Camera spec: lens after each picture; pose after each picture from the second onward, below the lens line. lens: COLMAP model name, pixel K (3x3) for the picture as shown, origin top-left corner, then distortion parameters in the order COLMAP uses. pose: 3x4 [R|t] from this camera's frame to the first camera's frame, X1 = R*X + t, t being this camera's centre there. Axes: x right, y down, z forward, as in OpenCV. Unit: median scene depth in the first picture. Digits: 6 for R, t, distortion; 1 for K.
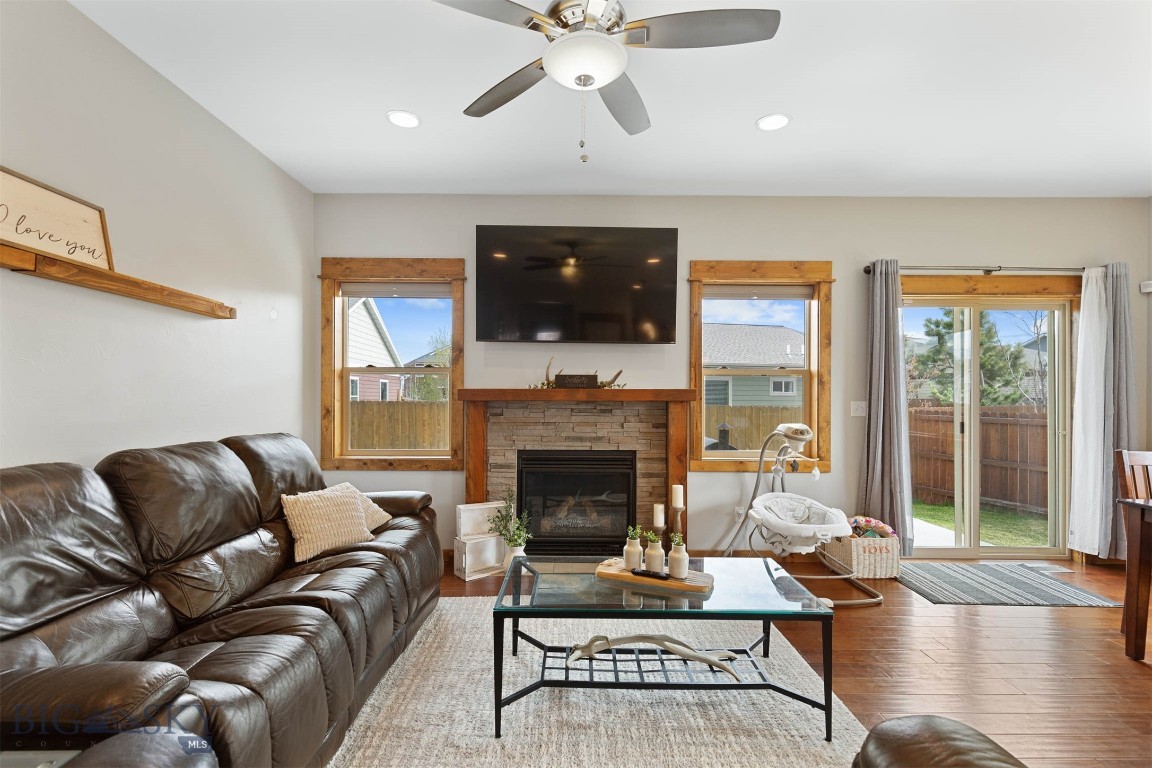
lens RADIAL K [[515.1, 0, 567.4], [0, 515.1, 390.7], [0, 0, 1]] dist [0.007127, -0.001131]
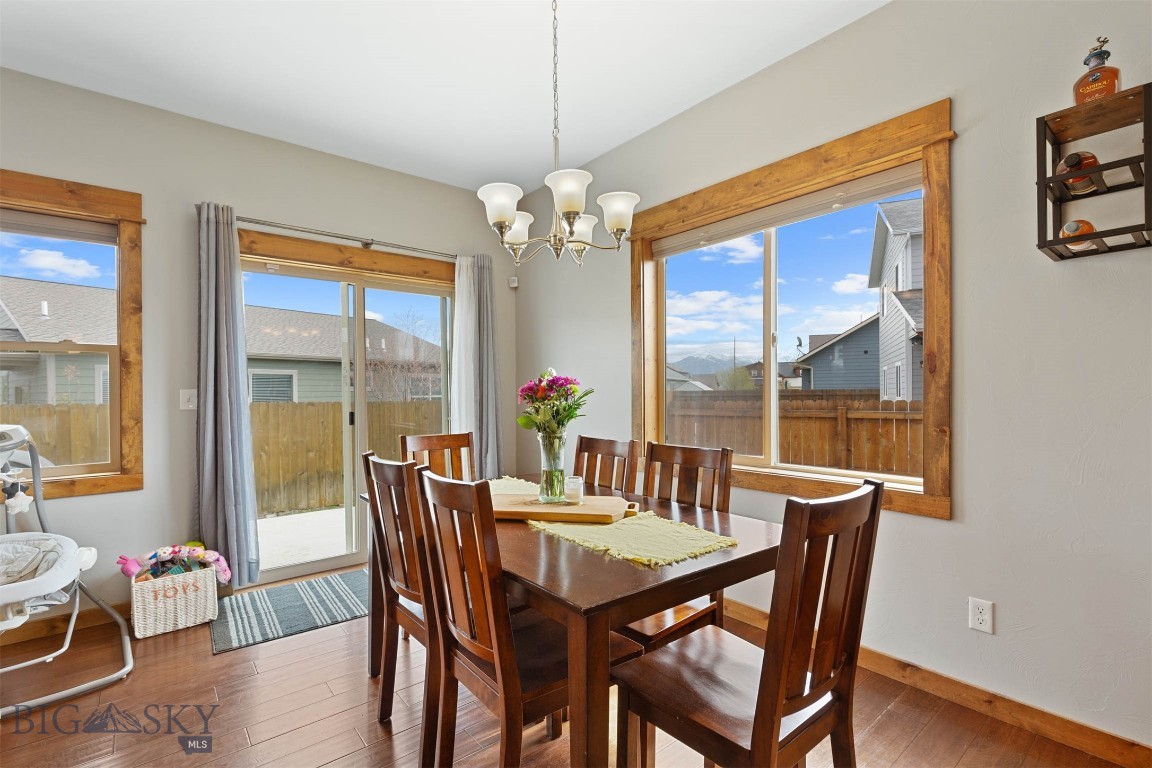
lens RADIAL K [[515.1, 0, 575.6], [0, 515.1, 386.9], [0, 0, 1]] dist [0.007127, -0.001131]
pose [[0.783919, -0.005869, 0.620836, 0.554036], [0.007209, 0.999974, 0.000350, 0.021356], [-0.620822, 0.004201, 0.783941, 0.067337]]
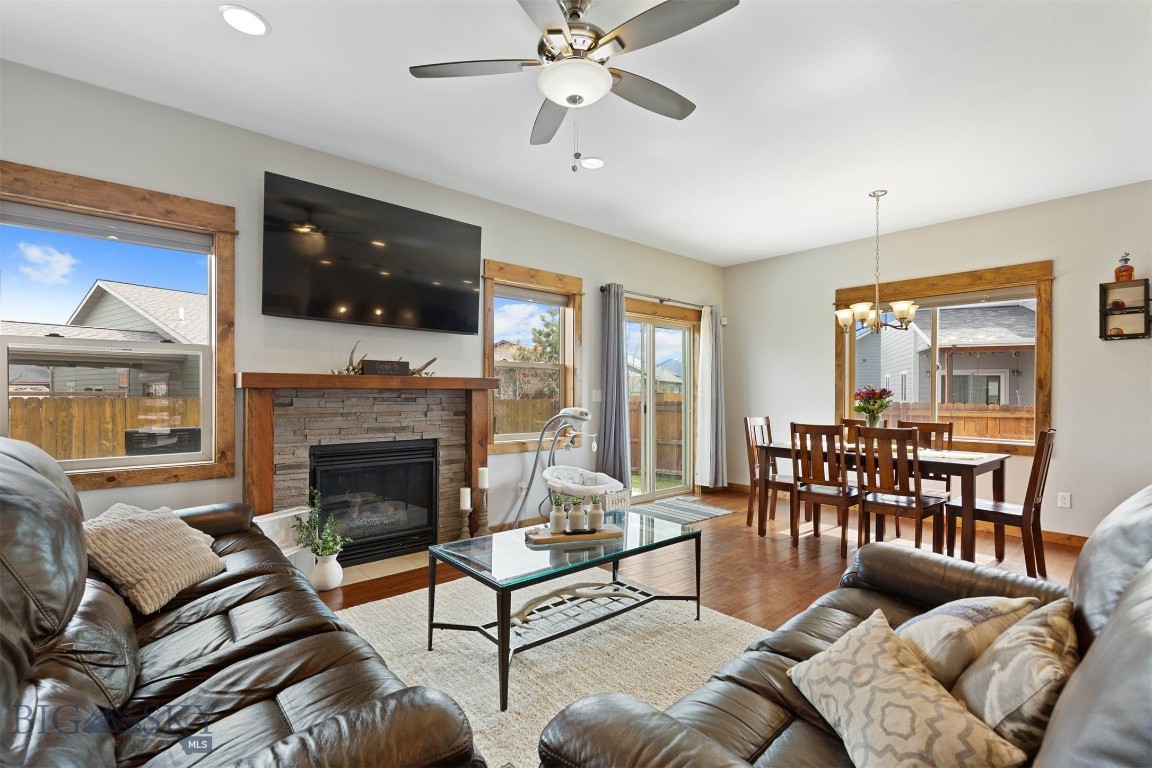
lens RADIAL K [[515.1, 0, 573.7], [0, 515.1, 386.6], [0, 0, 1]] dist [0.007127, -0.001131]
pose [[0.758862, 0.006289, 0.651221, -0.323763], [-0.006999, 0.999974, -0.001501, 0.014527], [-0.651214, -0.003419, 0.758887, 0.063664]]
